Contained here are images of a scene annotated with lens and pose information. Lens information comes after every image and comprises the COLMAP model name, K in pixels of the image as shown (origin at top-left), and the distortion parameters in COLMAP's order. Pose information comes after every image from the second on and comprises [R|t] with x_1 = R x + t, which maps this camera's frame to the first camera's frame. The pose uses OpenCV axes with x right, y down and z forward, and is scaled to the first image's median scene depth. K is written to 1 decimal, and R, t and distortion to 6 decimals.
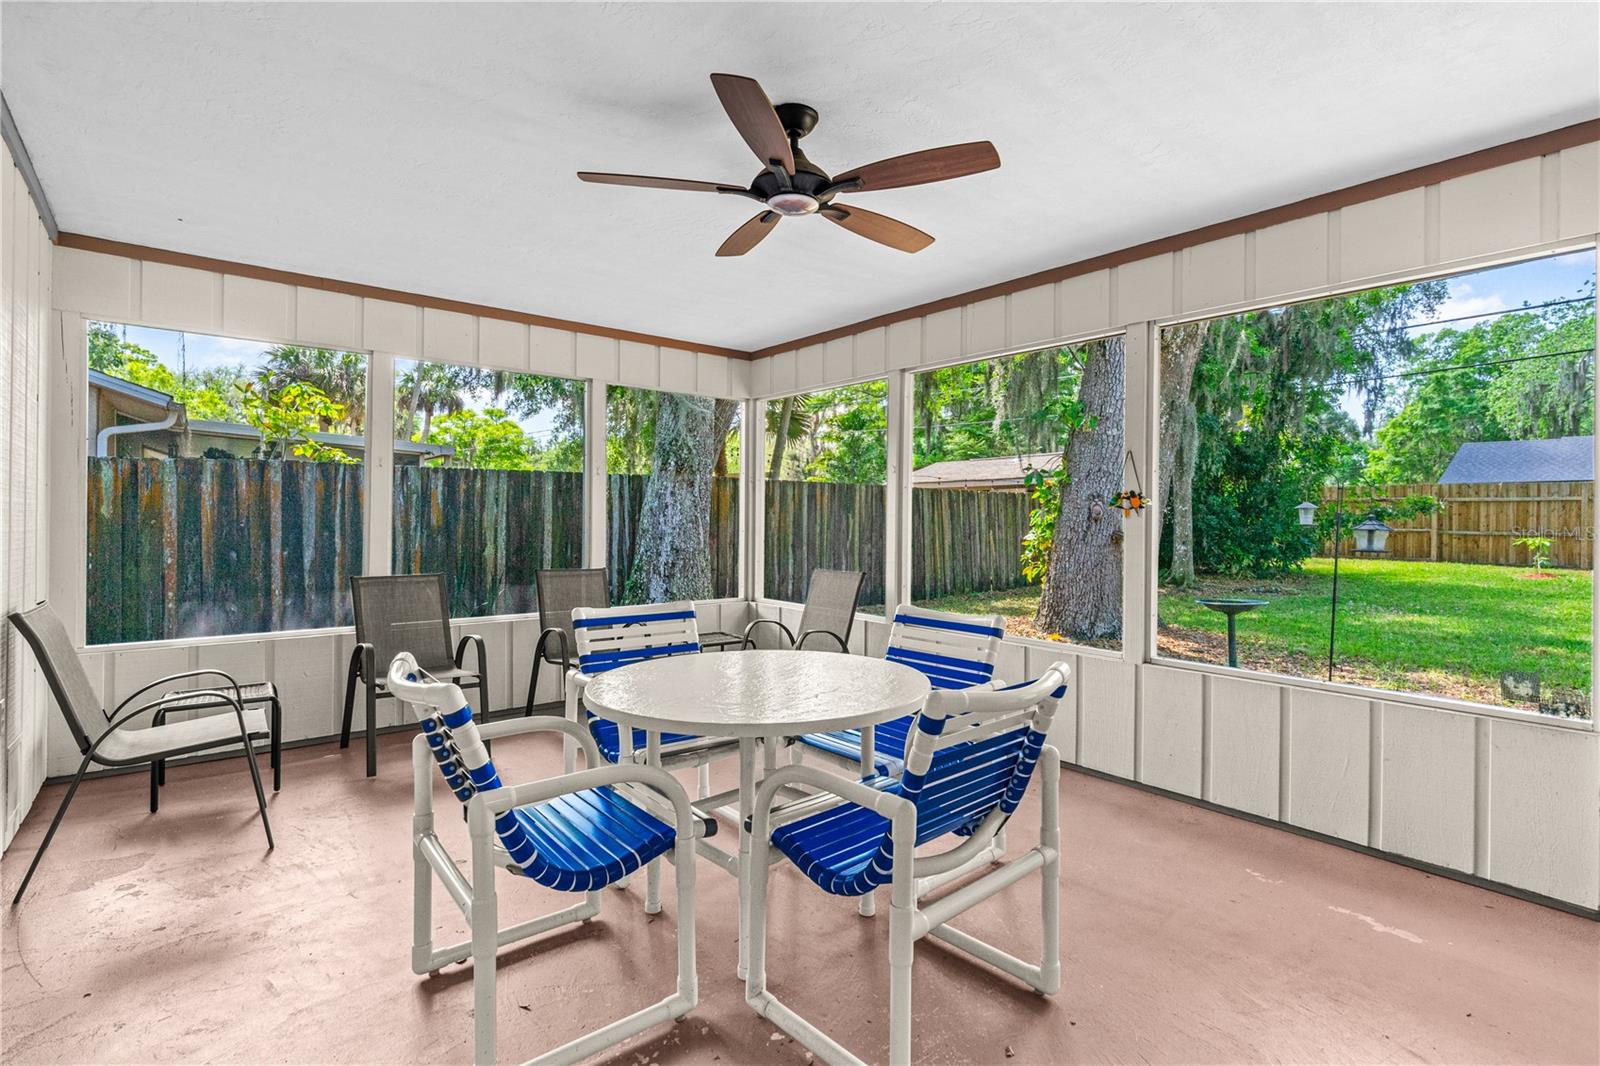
lens RADIAL K [[738.0, 0, 809.4], [0, 738.0, 528.7], [0, 0, 1]] dist [-0.011791, 0.003669]
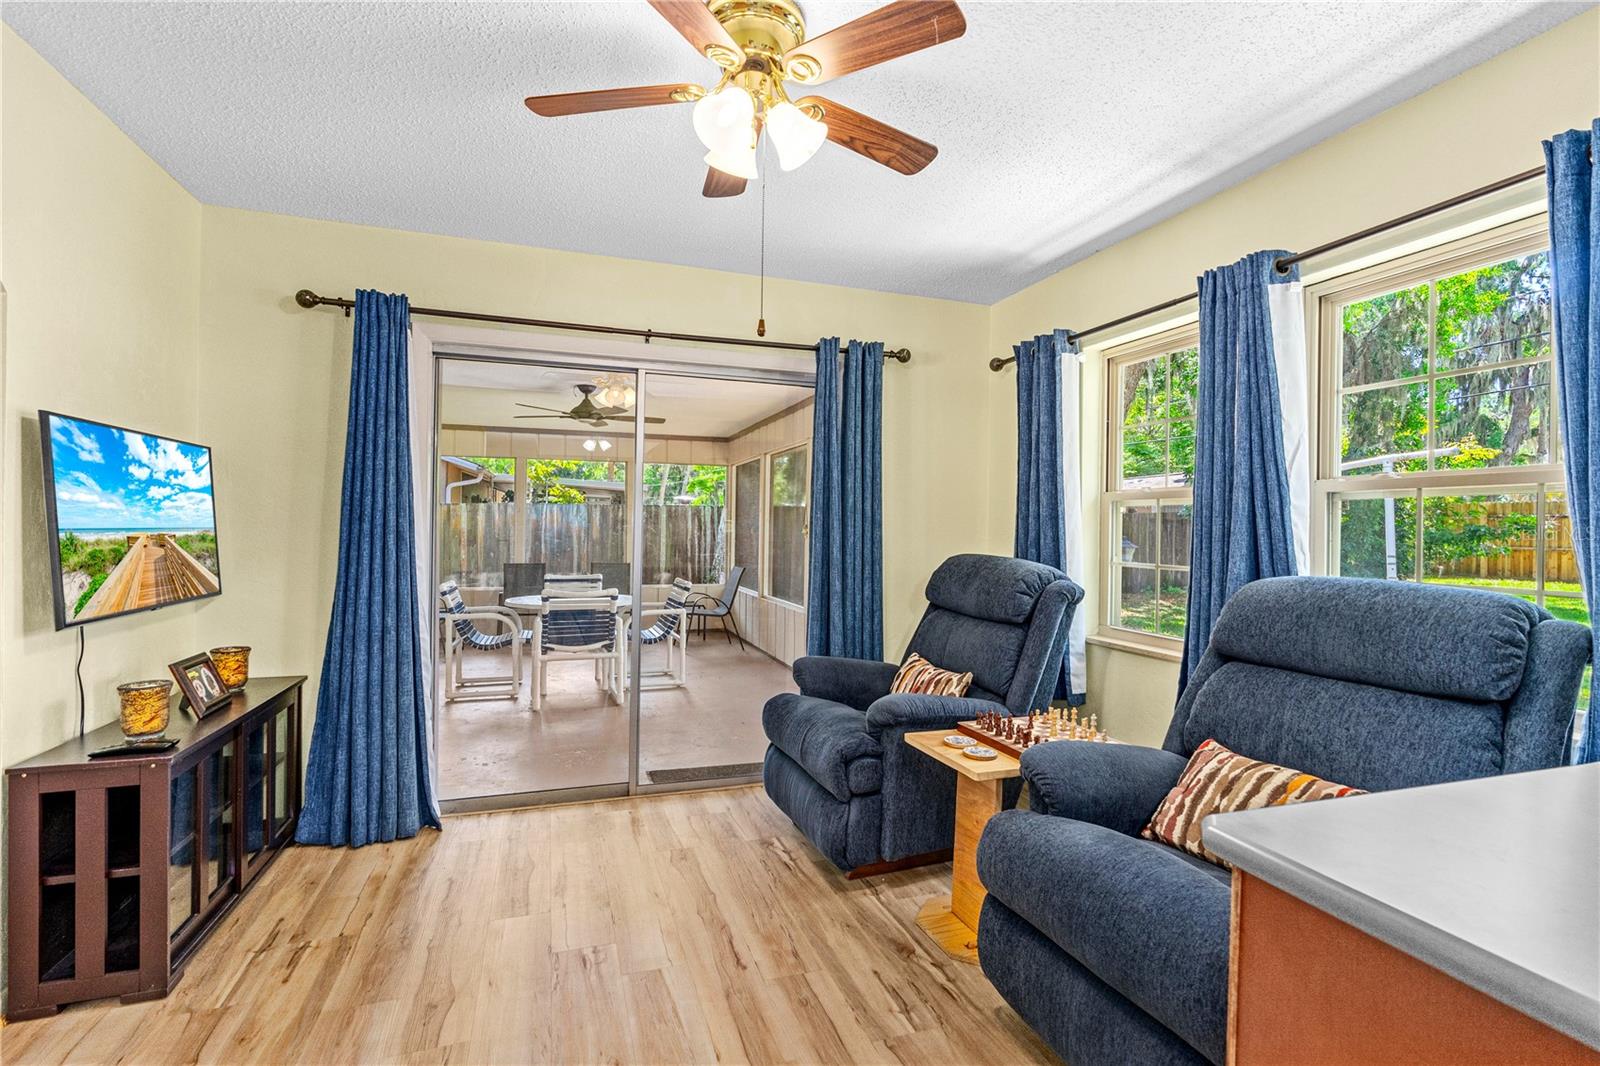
lens RADIAL K [[738.0, 0, 802.1], [0, 738.0, 531.3], [0, 0, 1]] dist [-0.011791, 0.003669]
pose [[0.930706, 0.002491, -0.365761, 0.527563], [-0.007714, 0.999888, -0.012818, -0.004320], [0.365688, 0.014751, 0.930621, -0.377940]]
